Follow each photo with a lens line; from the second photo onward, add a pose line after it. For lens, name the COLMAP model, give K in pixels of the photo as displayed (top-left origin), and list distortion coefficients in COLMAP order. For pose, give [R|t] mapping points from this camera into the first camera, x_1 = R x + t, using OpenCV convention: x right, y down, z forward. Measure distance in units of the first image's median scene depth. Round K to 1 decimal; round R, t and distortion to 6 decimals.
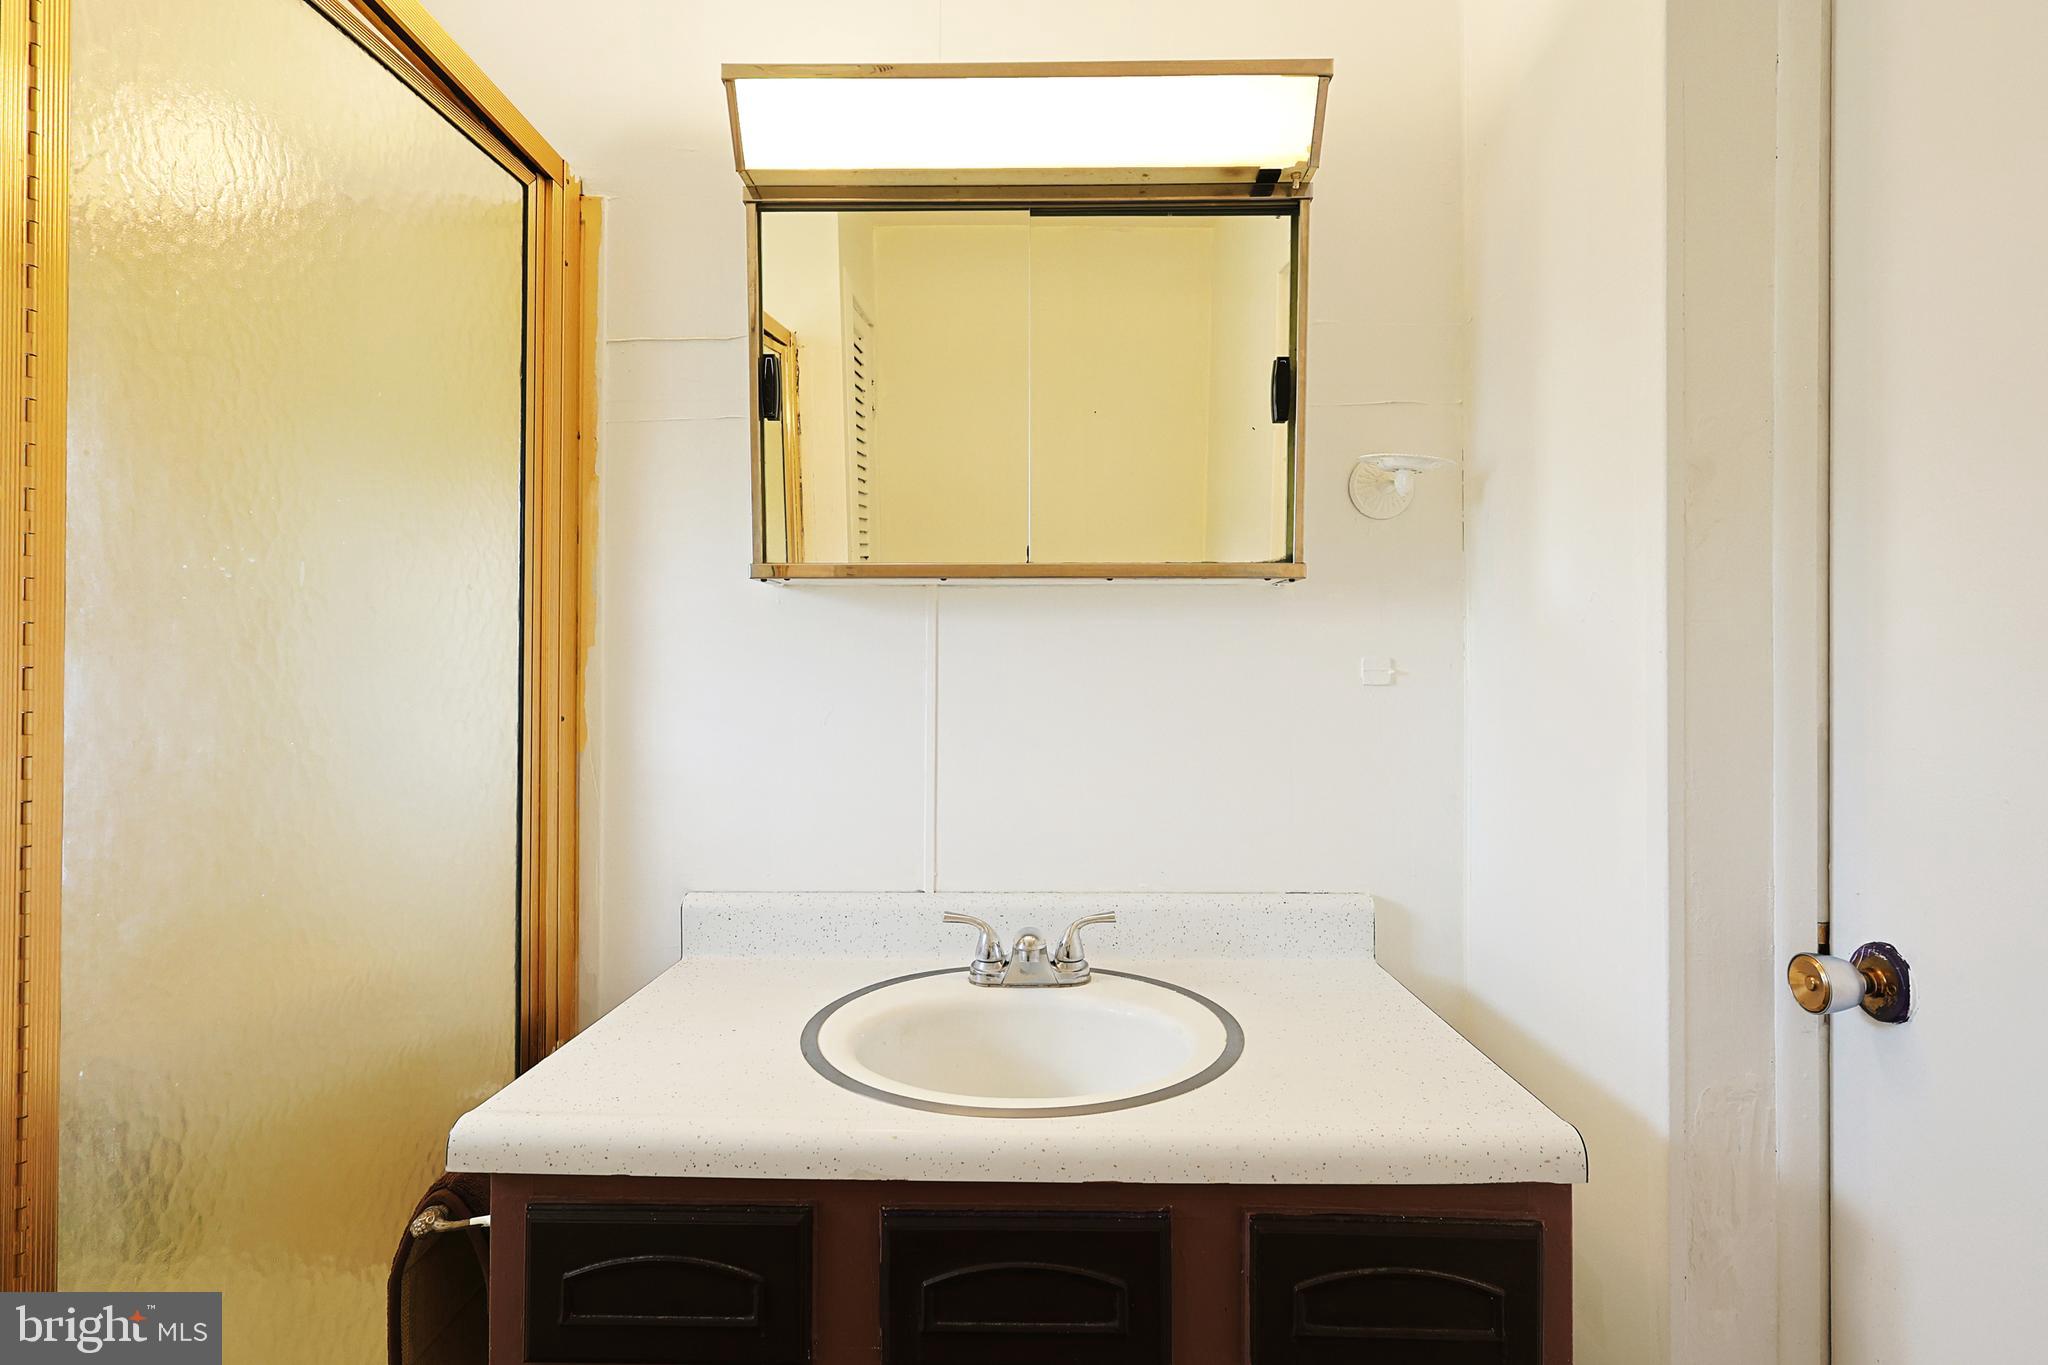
lens RADIAL K [[1018.2, 0, 1024.0], [0, 1018.2, 682.5], [0, 0, 1]] dist [-0.003578, 0.000282]
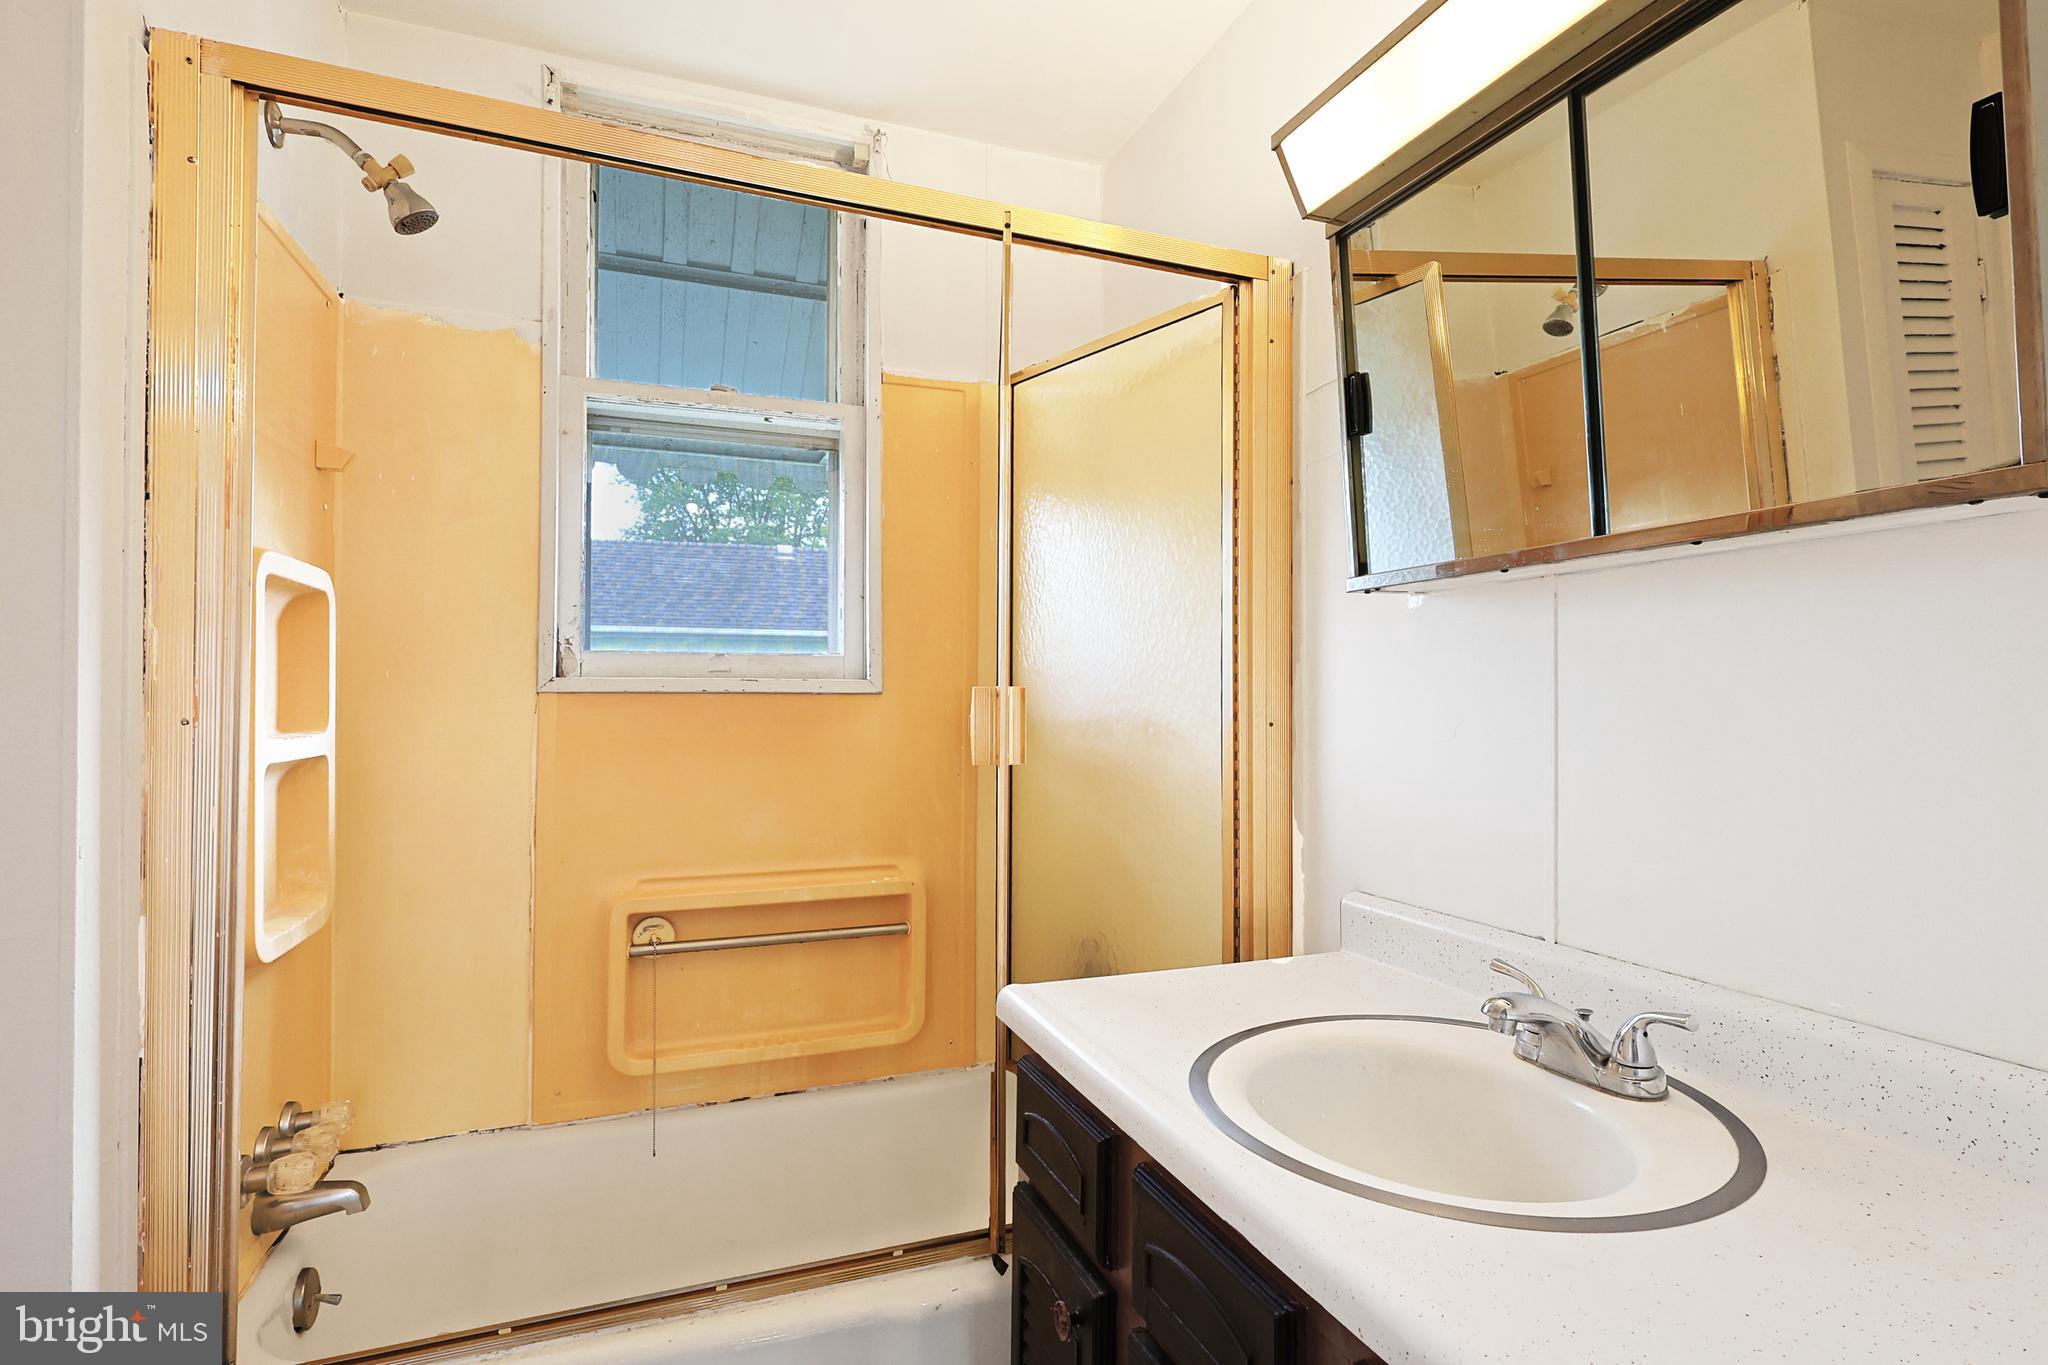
lens RADIAL K [[1005.7, 0, 1024.0], [0, 1005.7, 682.5], [0, 0, 1]] dist [0.002393, 0.001213]
pose [[0.378754, -0.015694, -0.925364, 0.528237], [0.005049, 0.999876, -0.014891, 0.002633], [0.925484, 0.000967, 0.378787, 0.290620]]
